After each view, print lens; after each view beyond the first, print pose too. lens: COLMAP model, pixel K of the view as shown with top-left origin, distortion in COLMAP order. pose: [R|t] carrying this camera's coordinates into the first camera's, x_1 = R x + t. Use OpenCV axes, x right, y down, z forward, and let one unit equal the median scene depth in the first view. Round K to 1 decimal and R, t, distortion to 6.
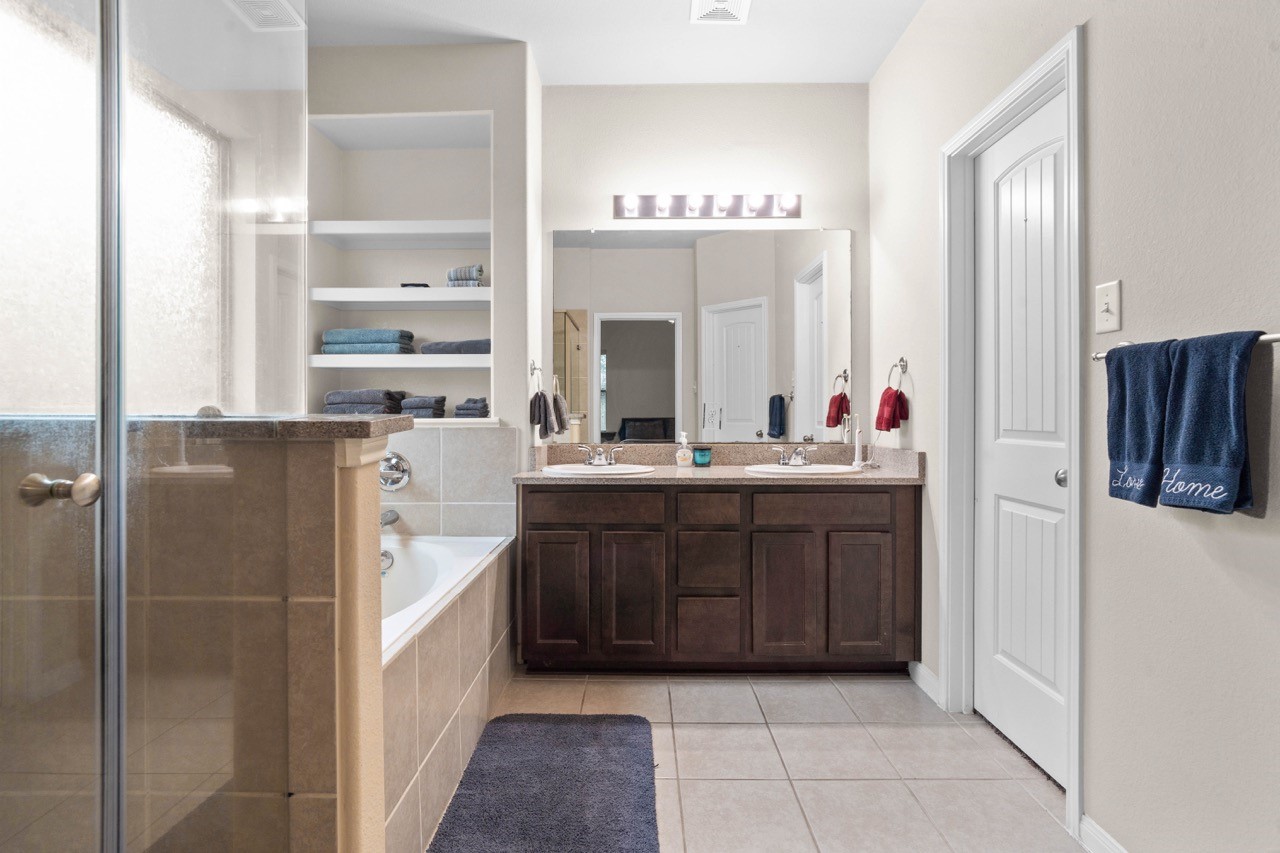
lens RADIAL K [[602.9, 0, 627.4], [0, 602.9, 409.5], [0, 0, 1]] dist [-0.016700, 0.007261]
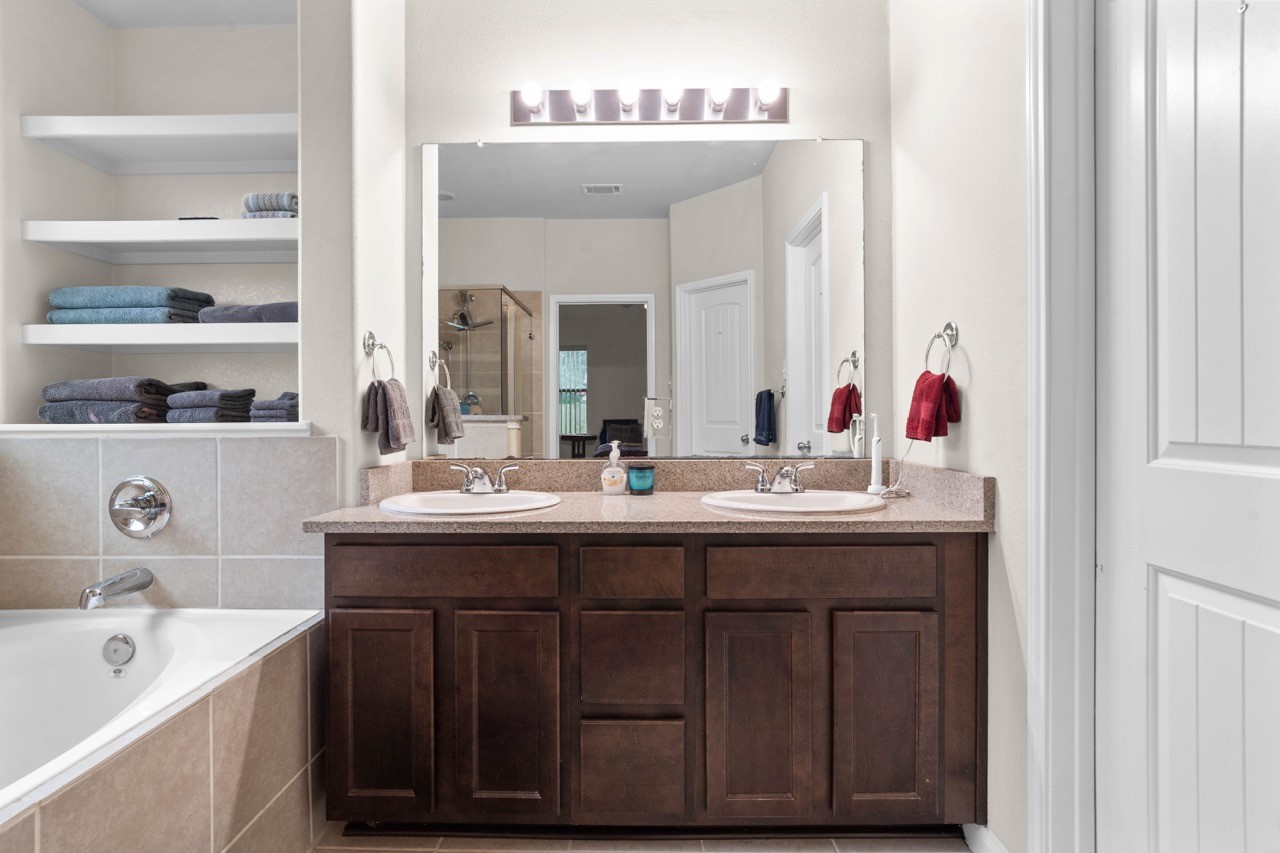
lens RADIAL K [[567.7, 0, 638.5], [0, 567.7, 414.1], [0, 0, 1]] dist [-0.016046, 0.003377]
pose [[0.999995, -0.003271, -0.000052, 0.132533], [0.003271, 0.999983, 0.004743, 0.004050], [0.000037, -0.004744, 0.999989, 0.408977]]
